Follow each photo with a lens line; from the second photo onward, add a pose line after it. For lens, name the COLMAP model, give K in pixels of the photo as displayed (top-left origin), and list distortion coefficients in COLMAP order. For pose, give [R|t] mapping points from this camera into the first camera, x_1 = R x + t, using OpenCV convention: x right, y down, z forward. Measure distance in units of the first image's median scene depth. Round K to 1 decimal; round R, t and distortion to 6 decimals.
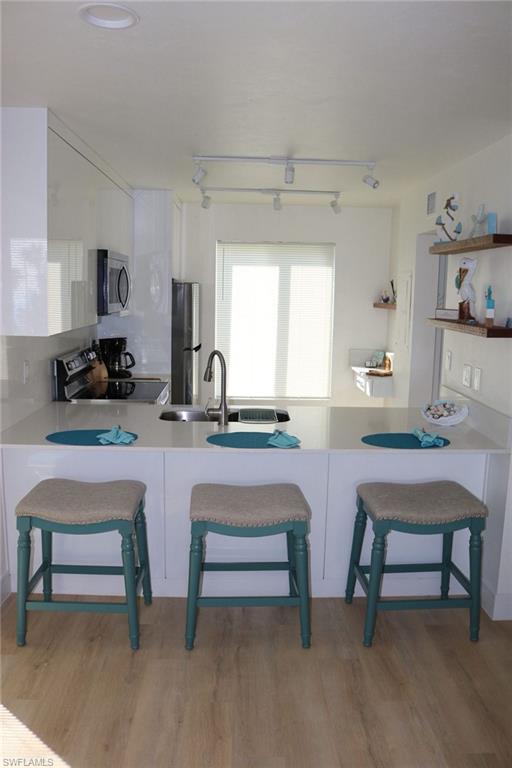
lens RADIAL K [[634.4, 0, 257.4], [0, 634.4, 392.5], [0, 0, 1]] dist [-0.147453, 0.113738]
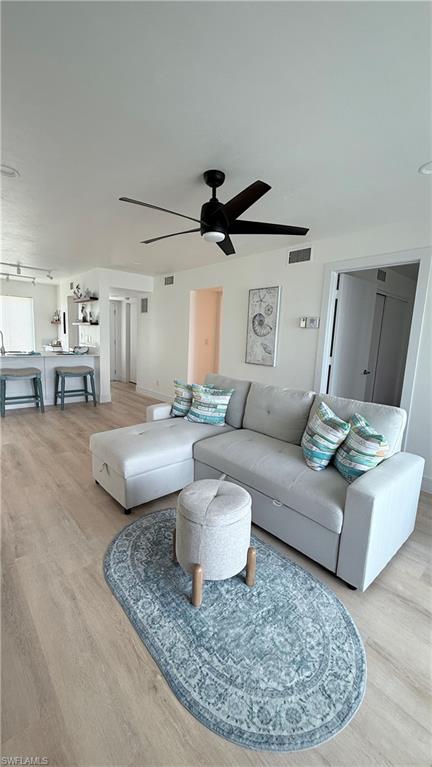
lens RADIAL K [[301.9, 0, 220.8], [0, 301.9, 382.5], [0, 0, 1]] dist [-0.001739, -0.000079]
pose [[0.762049, -0.080141, 0.642541, -0.199872], [0.077836, 0.996453, 0.031970, 0.232078], [-0.642824, 0.025650, 0.765584, -0.780617]]
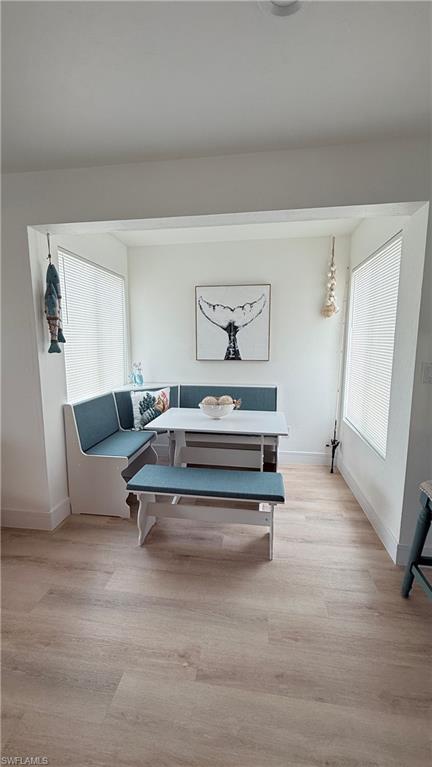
lens RADIAL K [[305.1, 0, 216.0], [0, 305.1, 383.5], [0, 0, 1]] dist [-0.005790, -0.000145]
pose [[-0.172899, 0.114868, -0.978218, 0.176451], [-0.168931, 0.975000, 0.144349, -0.007852], [0.970344, 0.190209, -0.149172, 0.574923]]
